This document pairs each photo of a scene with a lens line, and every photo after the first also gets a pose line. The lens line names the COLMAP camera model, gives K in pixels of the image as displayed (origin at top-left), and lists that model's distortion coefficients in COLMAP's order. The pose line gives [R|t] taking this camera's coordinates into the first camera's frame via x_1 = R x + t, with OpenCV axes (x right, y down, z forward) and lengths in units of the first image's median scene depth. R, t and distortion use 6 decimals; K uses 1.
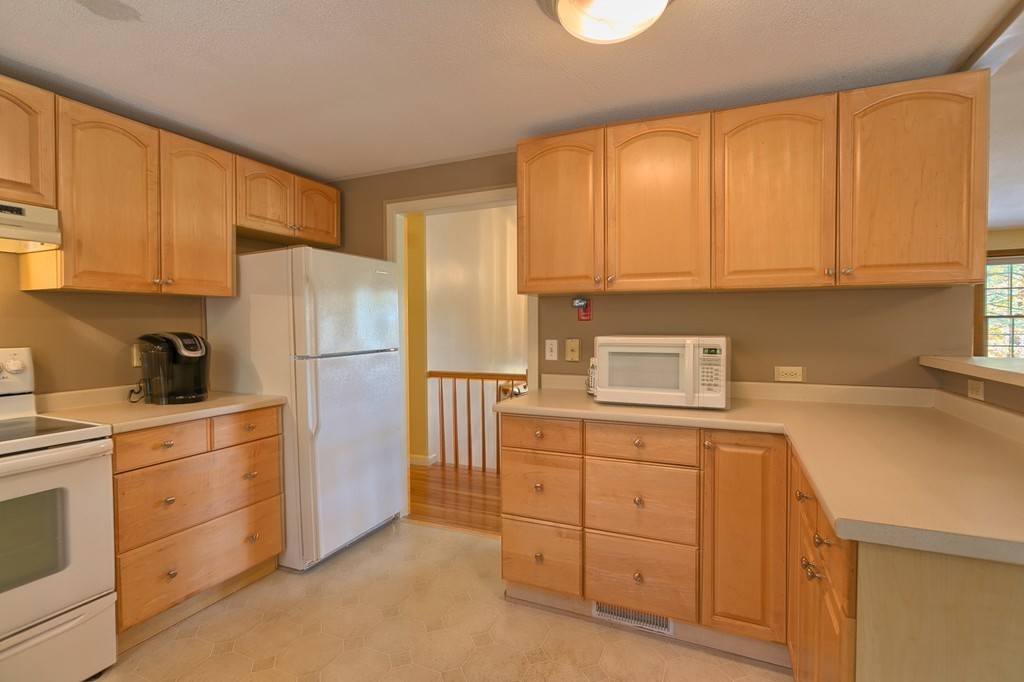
lens RADIAL K [[487.1, 0, 512.0], [0, 487.1, 332.6], [0, 0, 1]] dist [-0.017407, 0.007508]
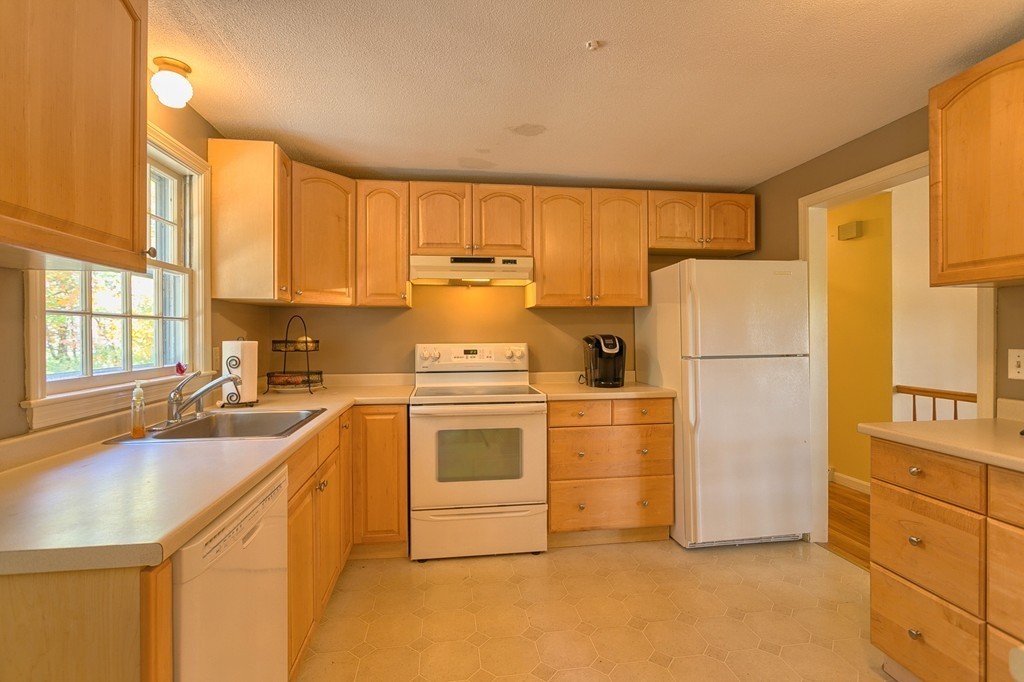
lens RADIAL K [[487.1, 0, 512.0], [0, 487.1, 332.6], [0, 0, 1]] dist [-0.017407, 0.007508]
pose [[0.539169, 0.003436, -0.842191, 0.317883], [-0.010603, 0.999940, -0.002709, 0.000705], [0.842131, 0.010390, 0.539173, 0.056359]]
